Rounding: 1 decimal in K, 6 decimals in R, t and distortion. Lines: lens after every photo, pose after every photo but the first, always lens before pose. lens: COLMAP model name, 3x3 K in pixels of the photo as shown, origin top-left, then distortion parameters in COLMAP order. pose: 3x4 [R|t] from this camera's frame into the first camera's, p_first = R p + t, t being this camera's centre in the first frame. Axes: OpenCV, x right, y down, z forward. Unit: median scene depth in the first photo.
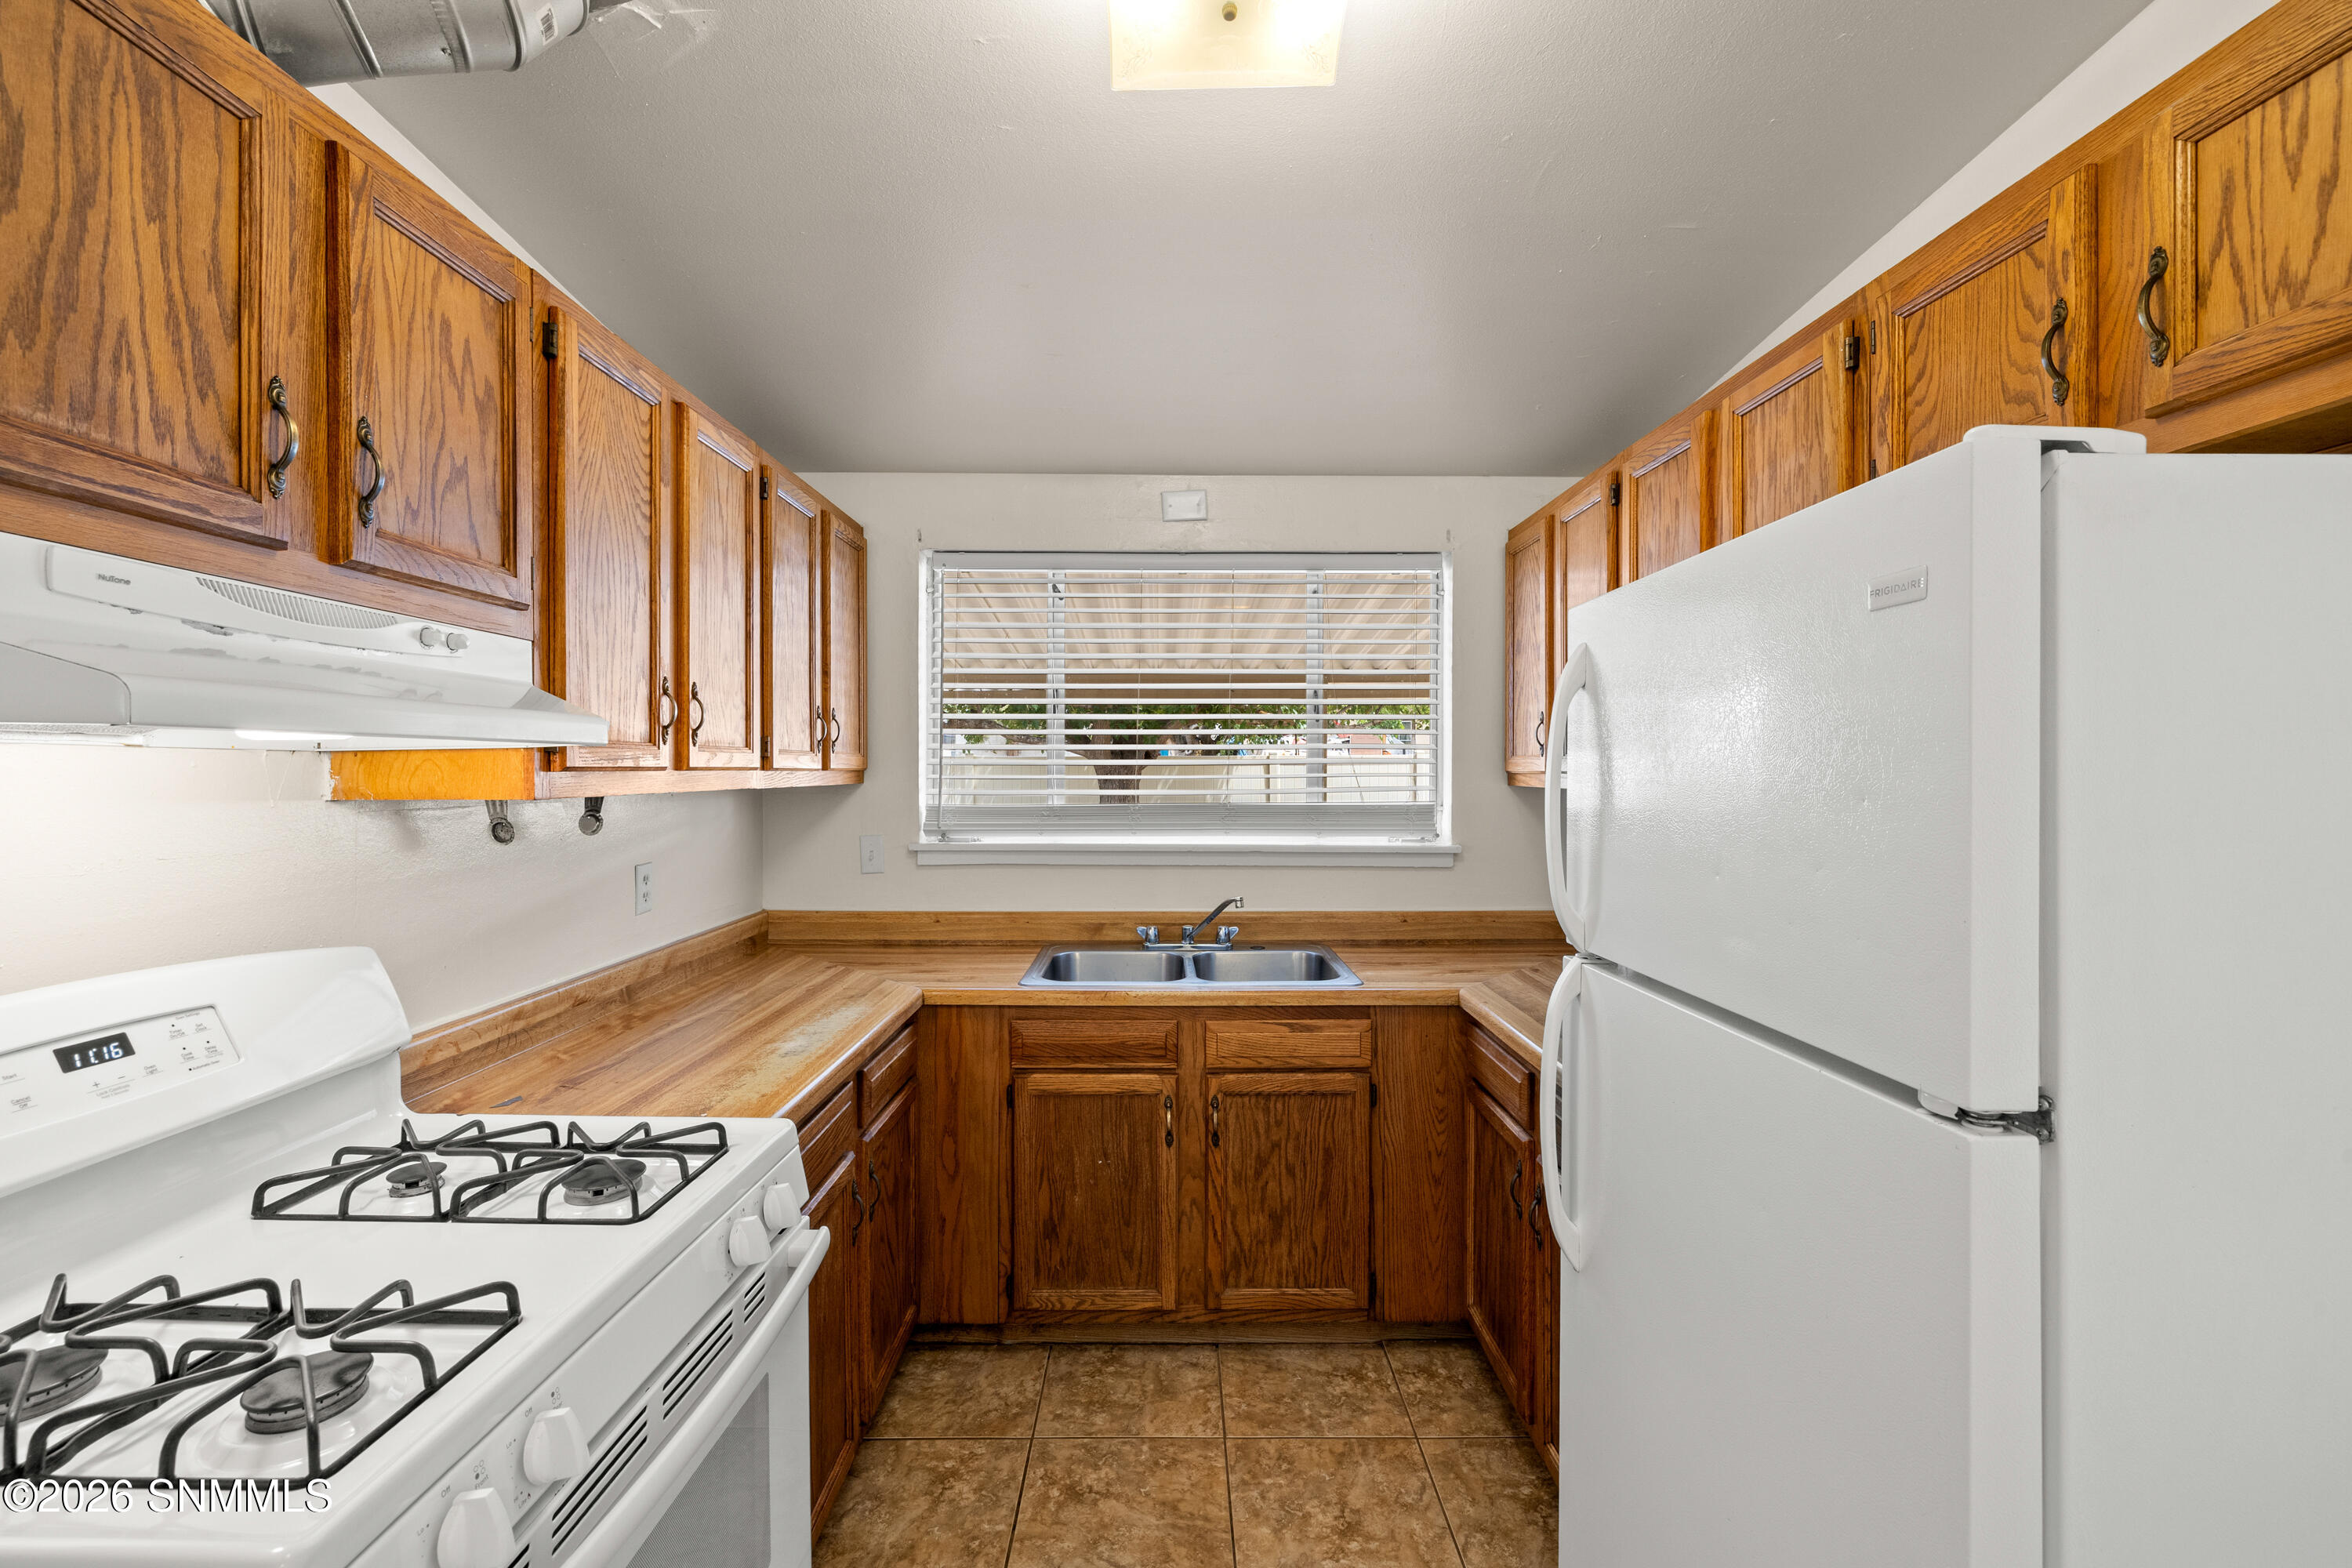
lens RADIAL K [[1000.6, 0, 1170.8], [0, 1000.6, 774.4], [0, 0, 1]] dist [-0.000384, 0.000665]
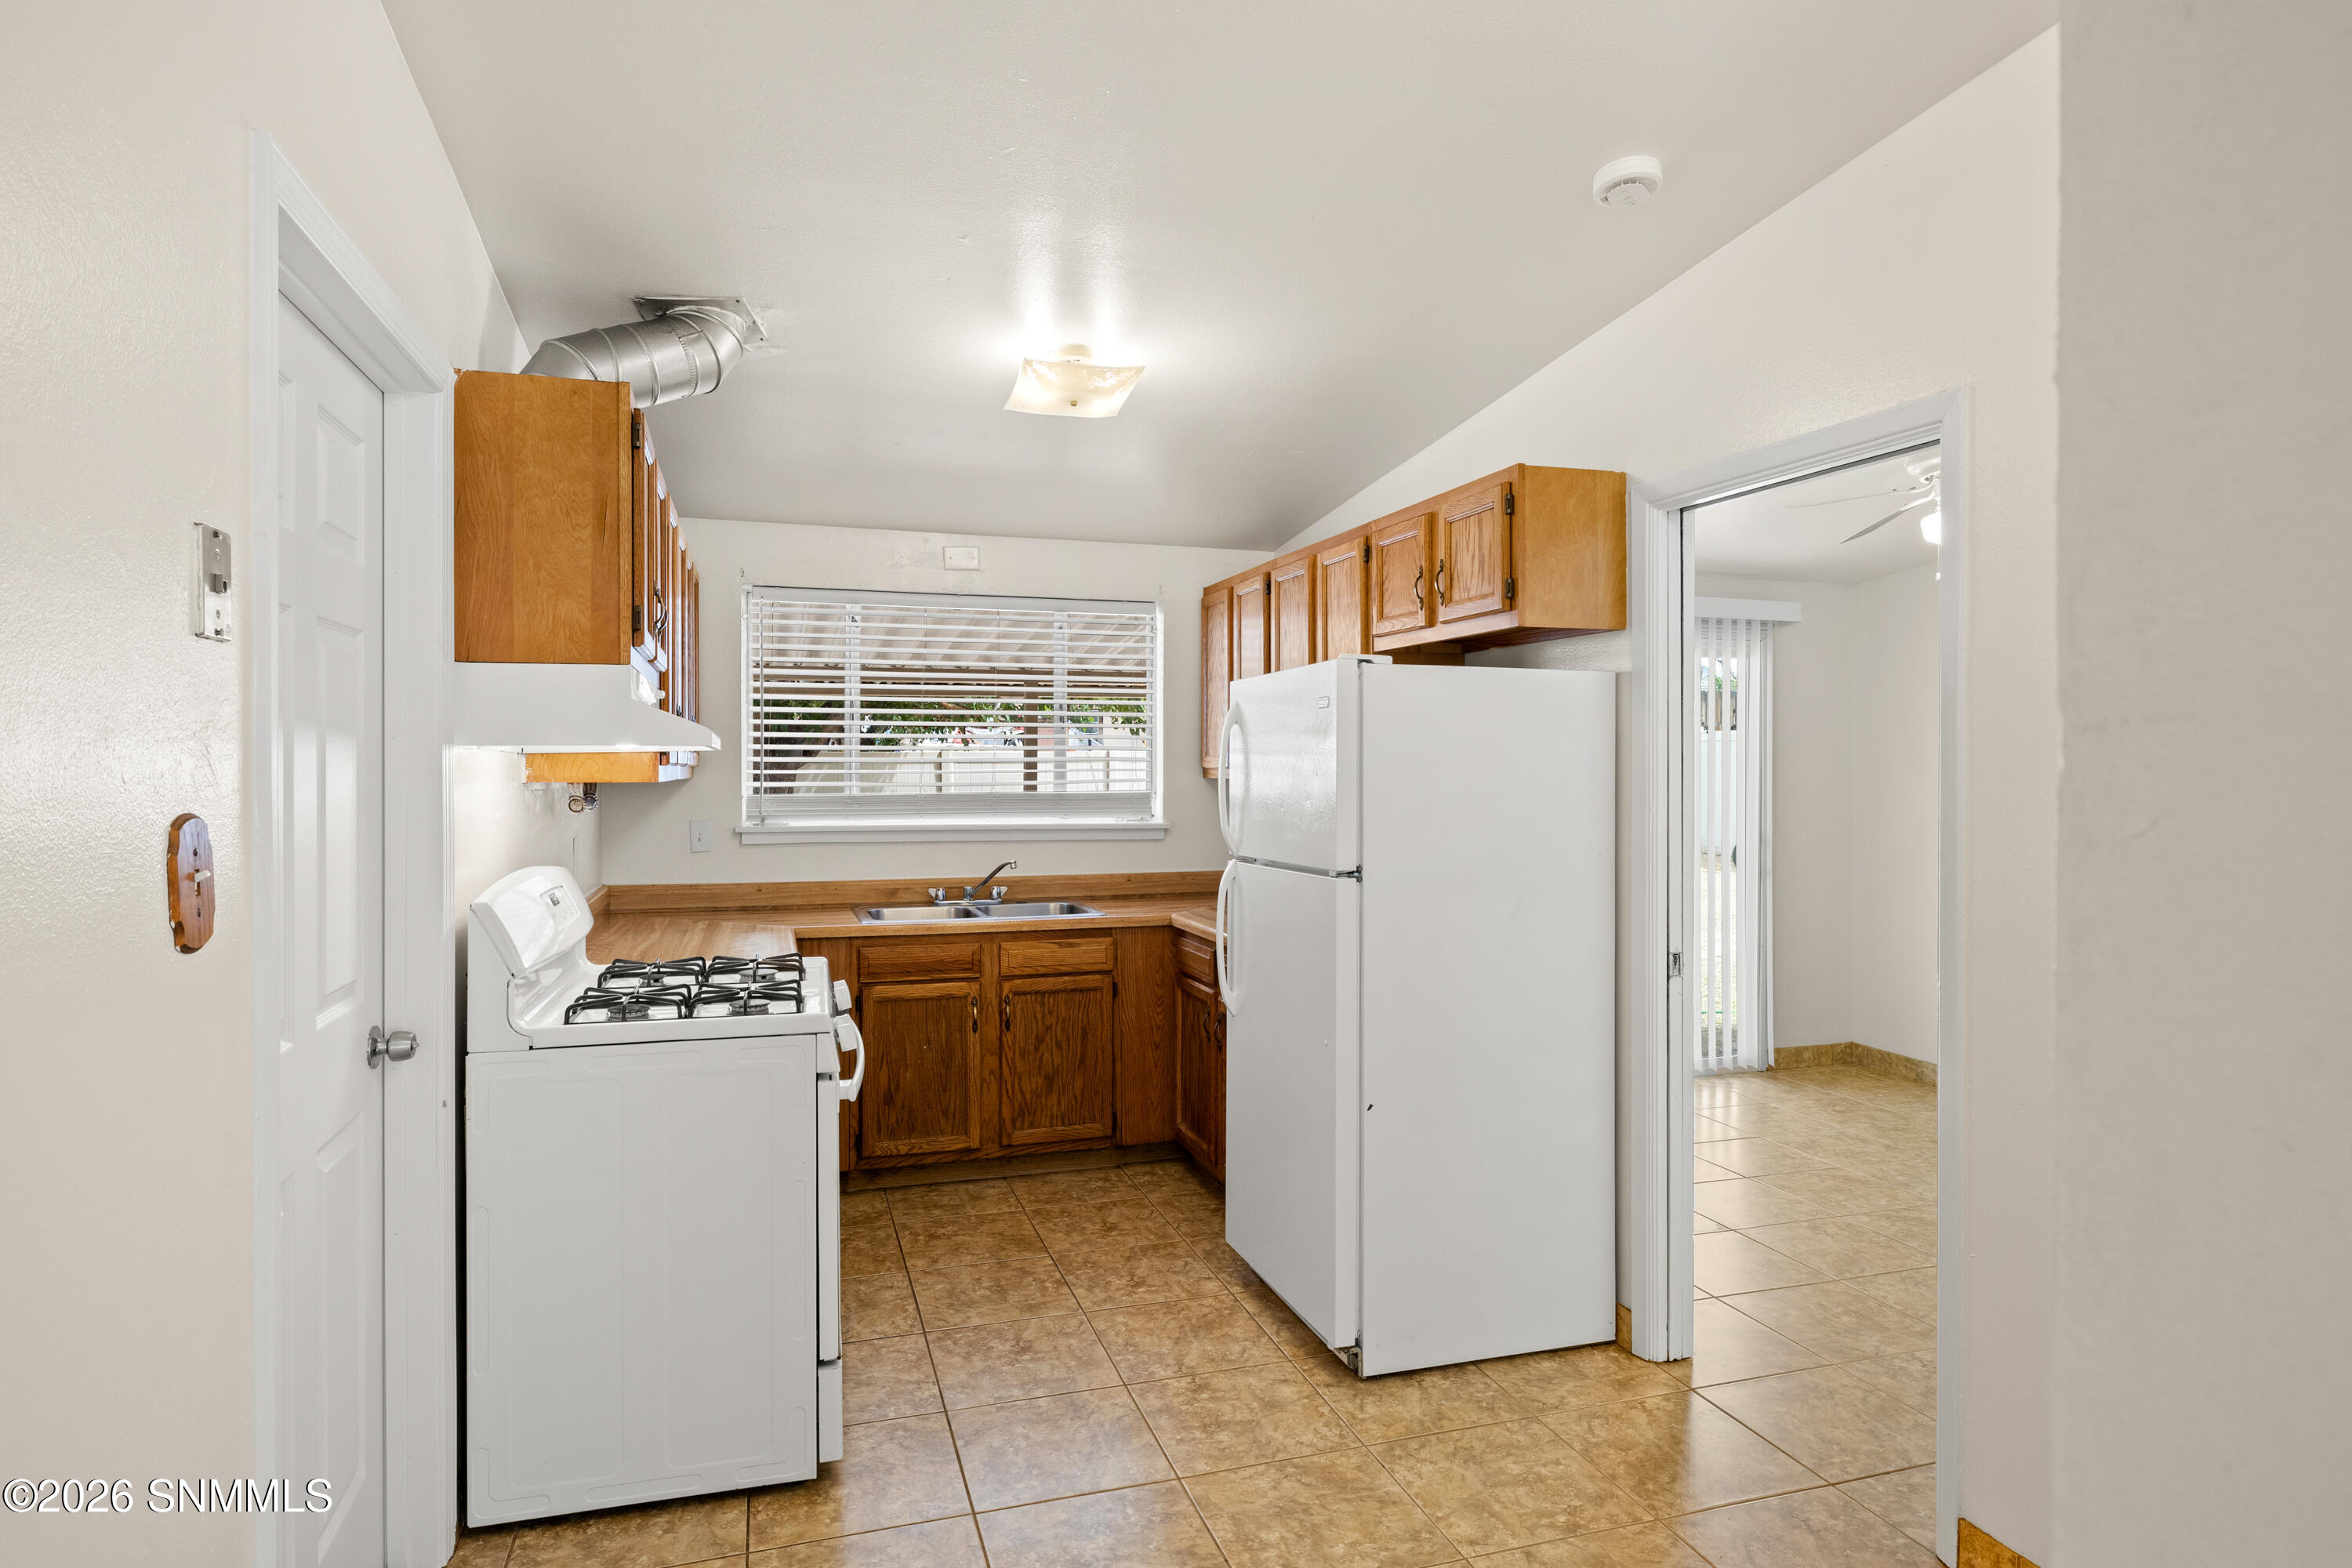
lens RADIAL K [[1298.9, 0, 1180.1], [0, 1298.9, 784.6], [0, 0, 1]] dist [-0.004198, 0.000317]
pose [[0.954669, -0.004262, 0.297638, -0.267545], [0.002118, 0.999969, 0.007526, 0.008950], [-0.297661, -0.006554, 0.954649, -0.828131]]
